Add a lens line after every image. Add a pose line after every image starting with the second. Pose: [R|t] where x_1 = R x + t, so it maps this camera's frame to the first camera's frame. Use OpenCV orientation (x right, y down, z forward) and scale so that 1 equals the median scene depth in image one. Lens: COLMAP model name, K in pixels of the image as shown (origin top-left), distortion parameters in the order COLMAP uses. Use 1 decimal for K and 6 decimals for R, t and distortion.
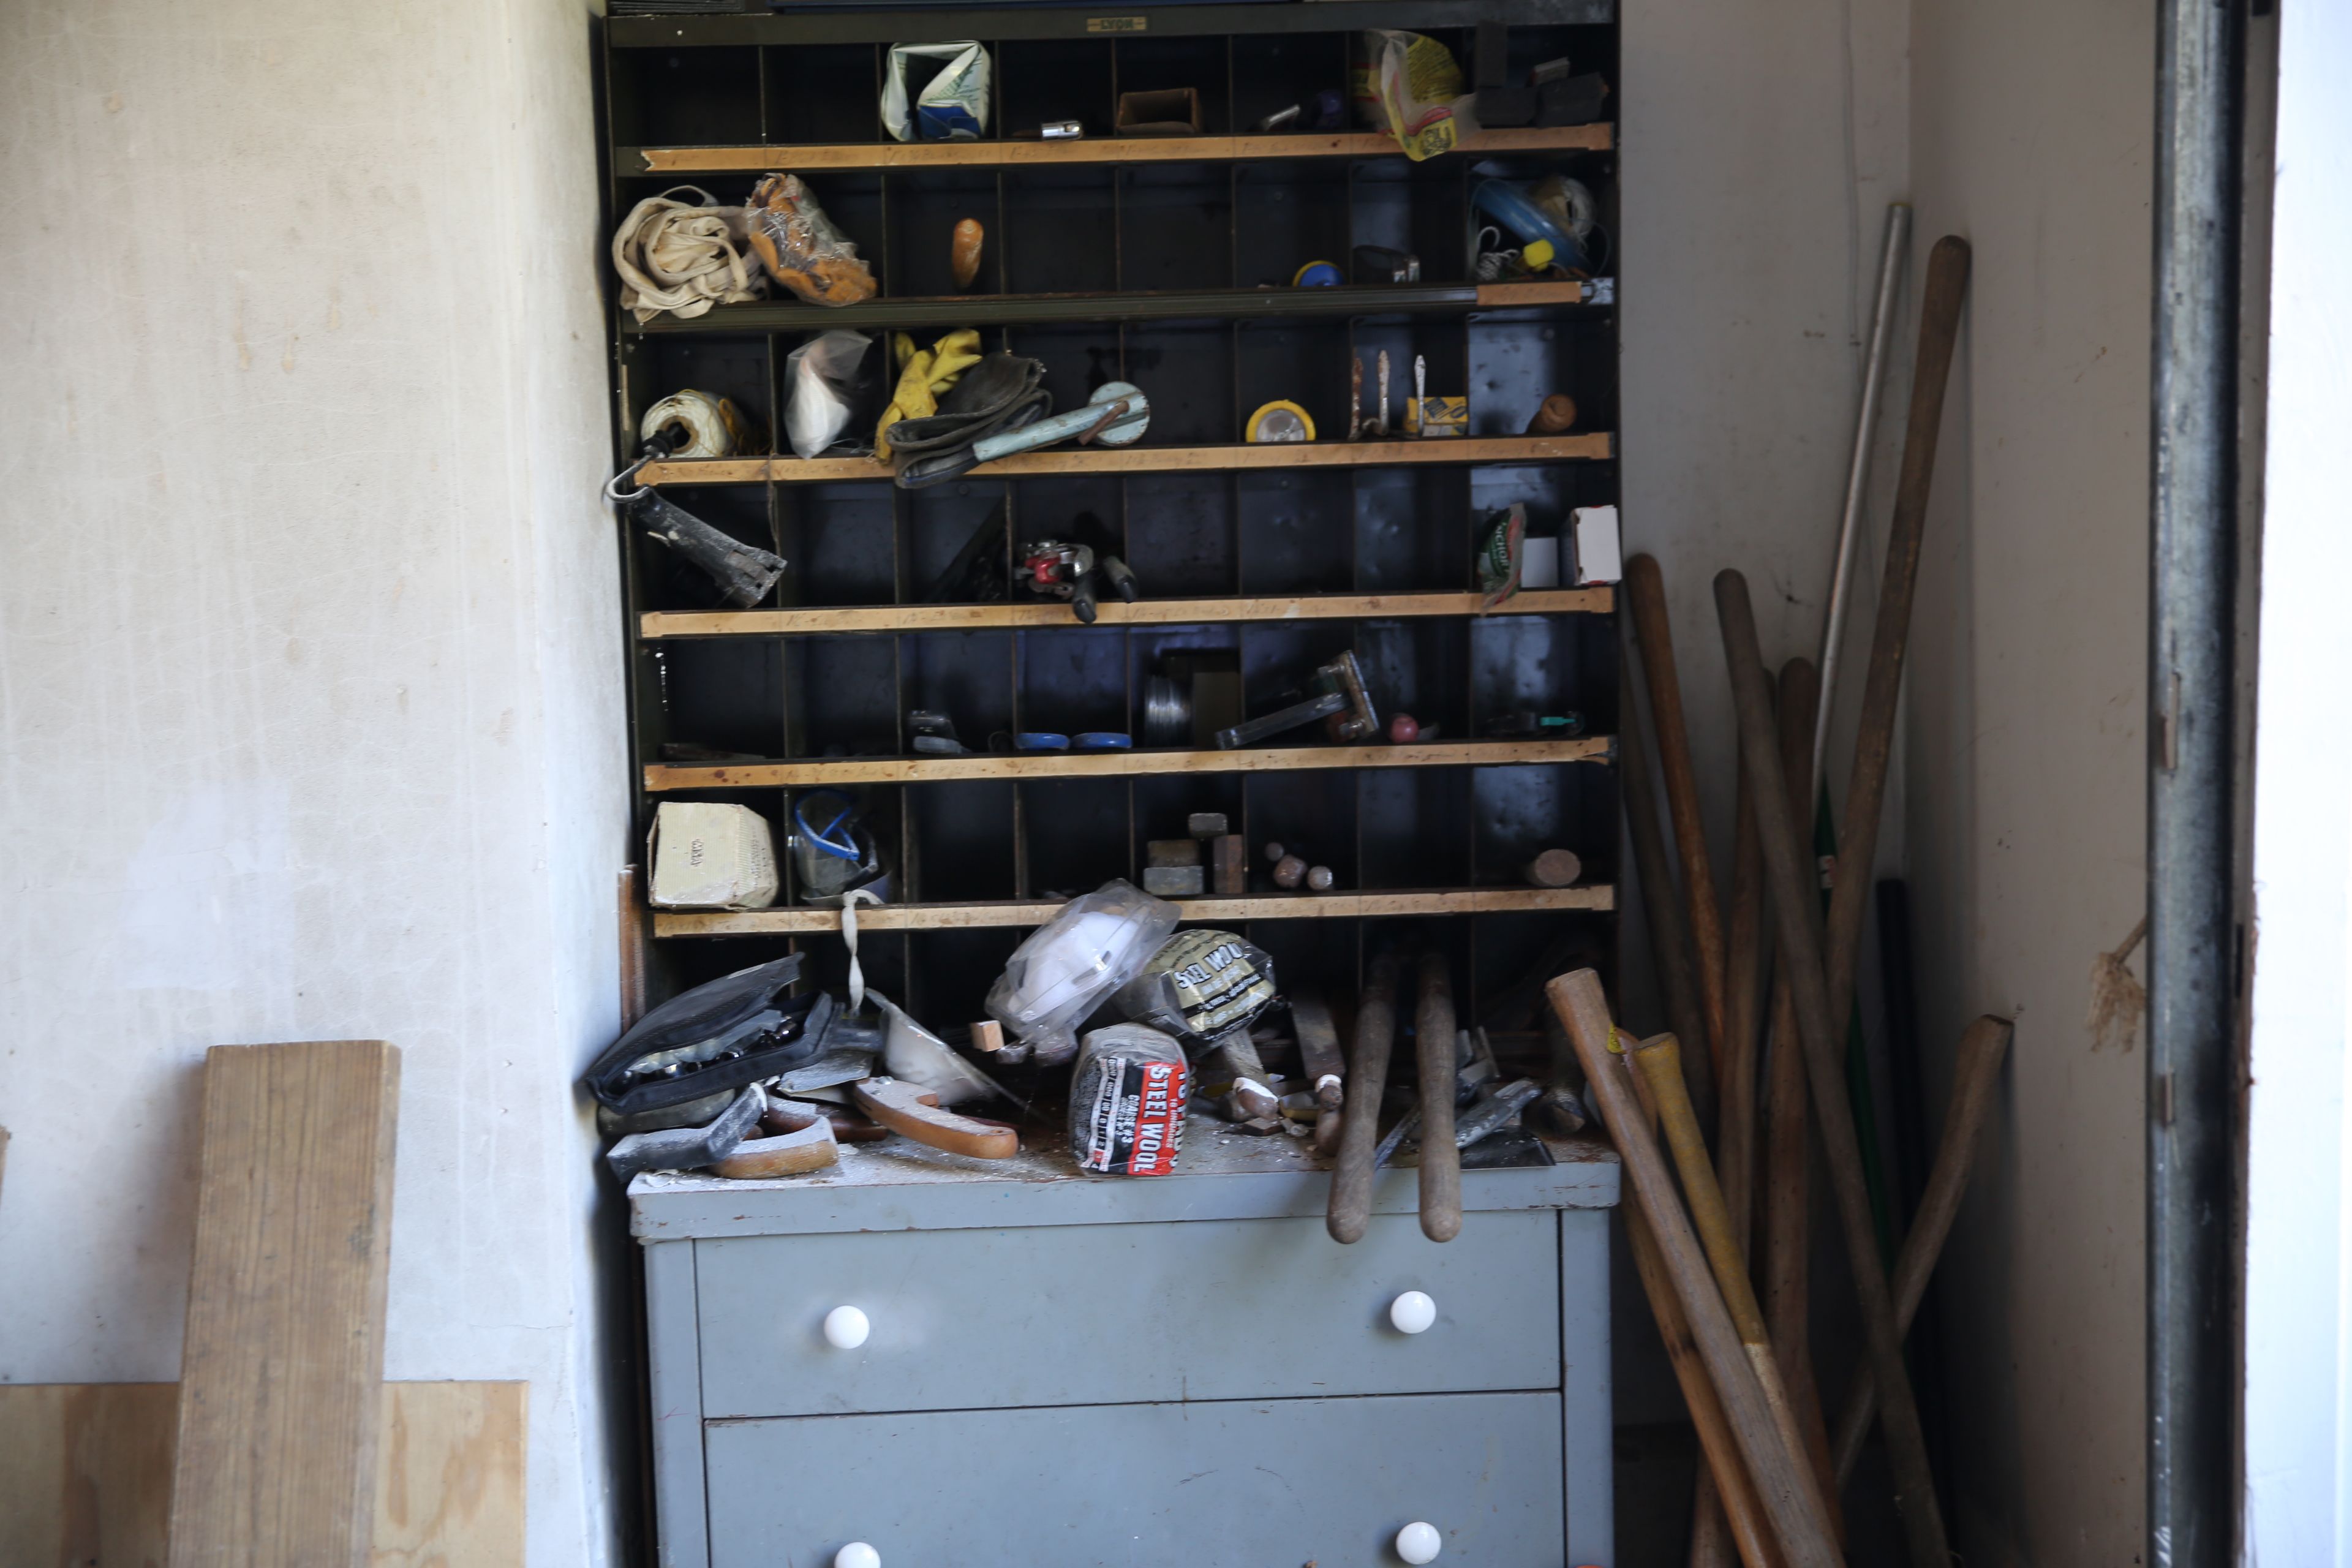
lens RADIAL K [[3026.8, 0, 1176.0], [0, 3026.8, 784.0], [0, 0, 1]] dist [0.061543, 0.022832]
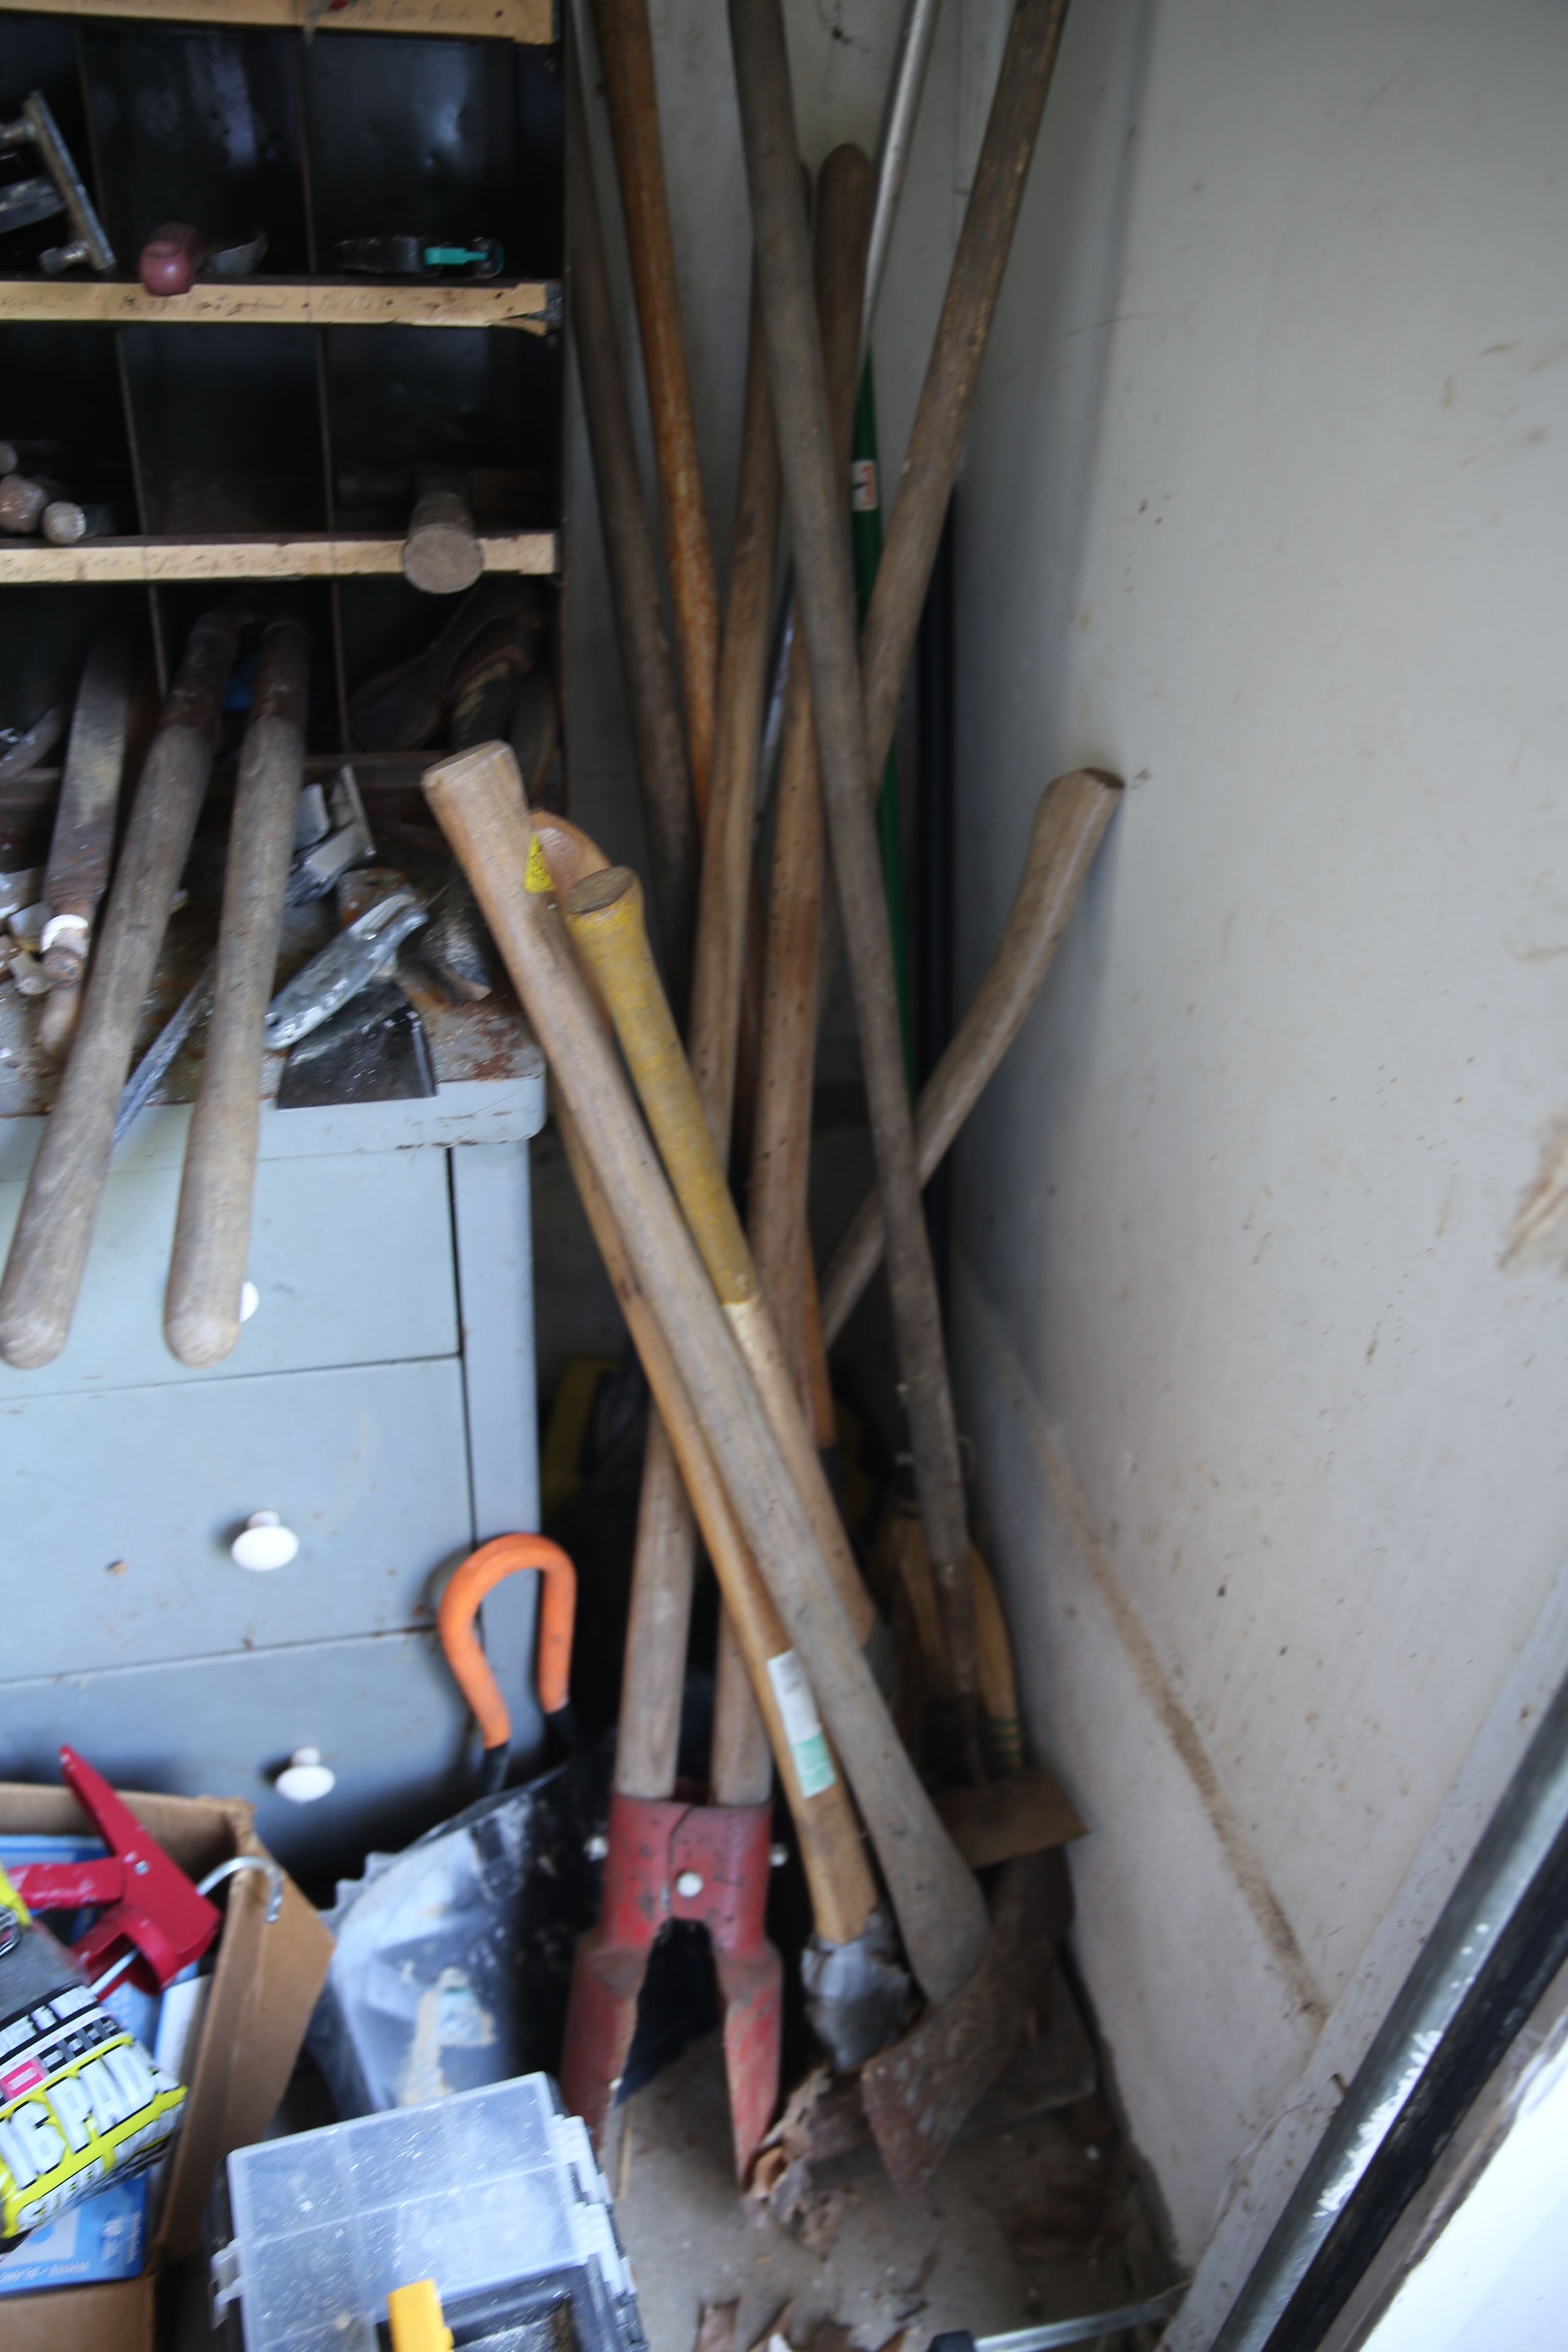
lens RADIAL K [[1834.3, 0, 782.2], [0, 1834.3, 1186.6], [0, 0, 1]] dist [-0.085185, 0.088794]
pose [[0.974815, -0.054034, 0.216372, 0.103597], [-0.062576, 0.864958, 0.497928, -0.042646], [-0.214058, -0.498927, 0.839792, 0.614919]]
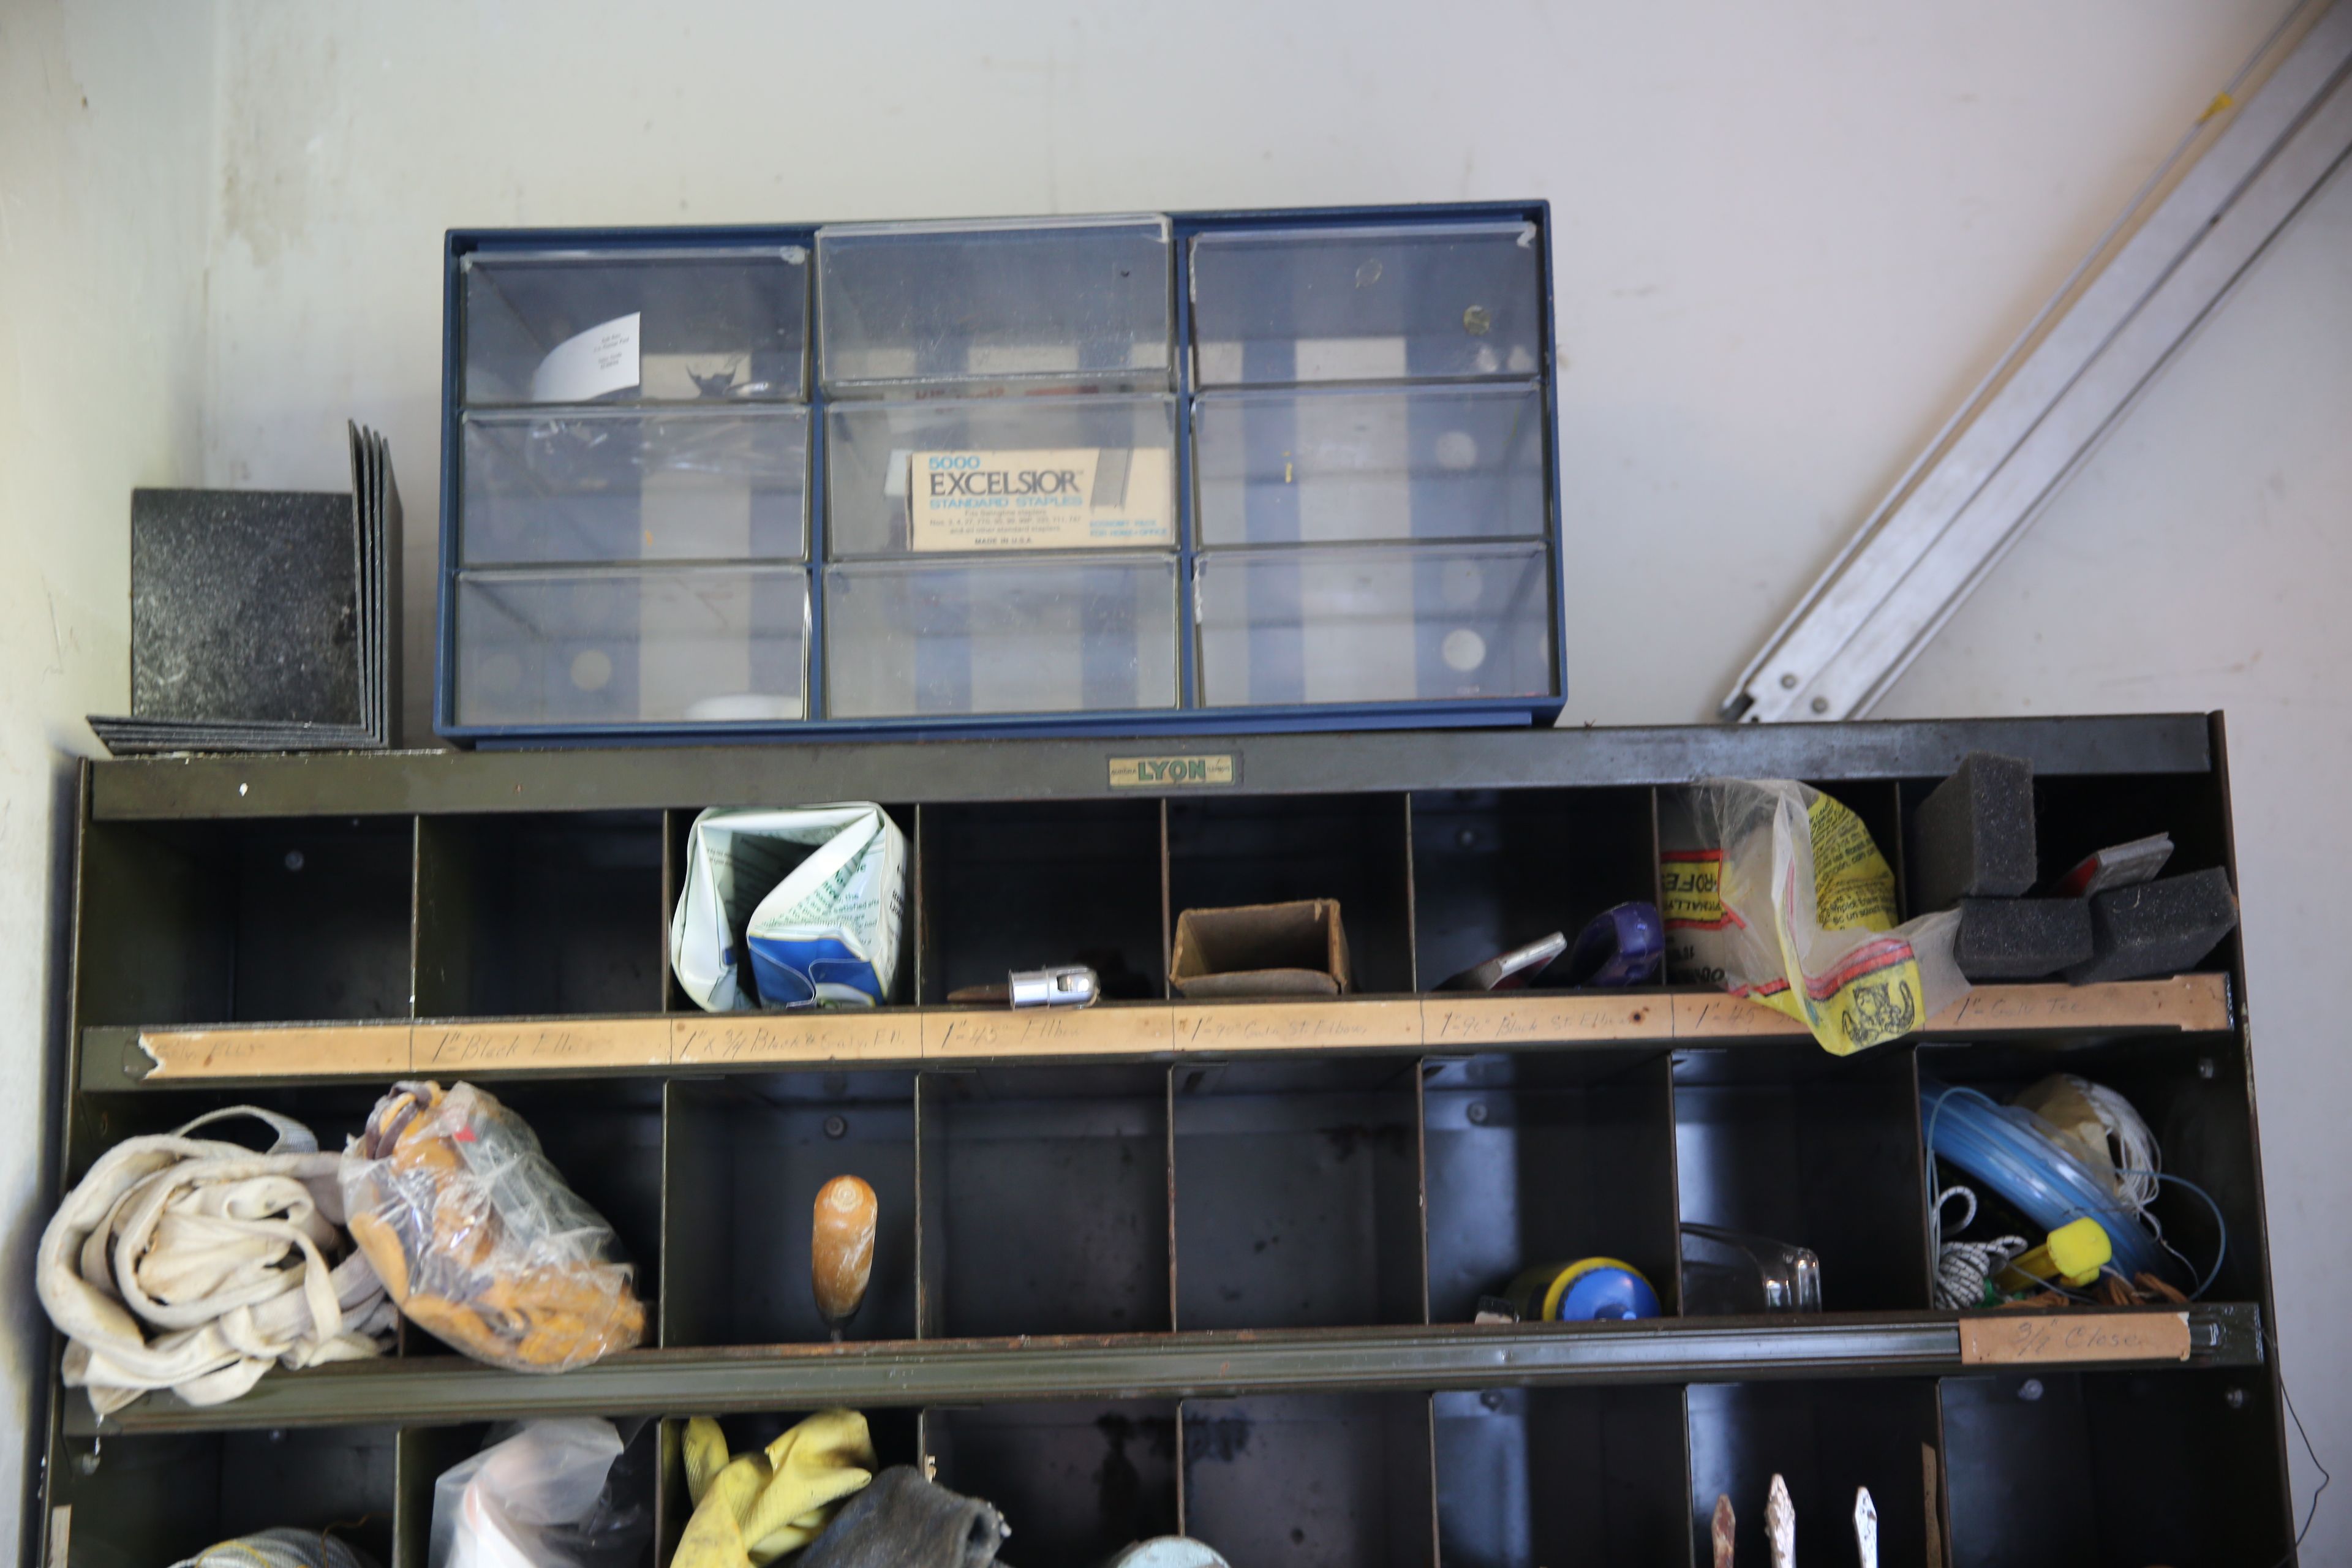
lens RADIAL K [[3015.7, 0, 1179.6], [0, 3015.7, 785.0], [0, 0, 1]] dist [0.030636, 0.140396]
pose [[0.999967, 0.000115, 0.008098, -0.021931], [0.002113, 0.961577, -0.274526, -0.117724], [-0.007818, 0.274534, 0.961546, 0.544528]]
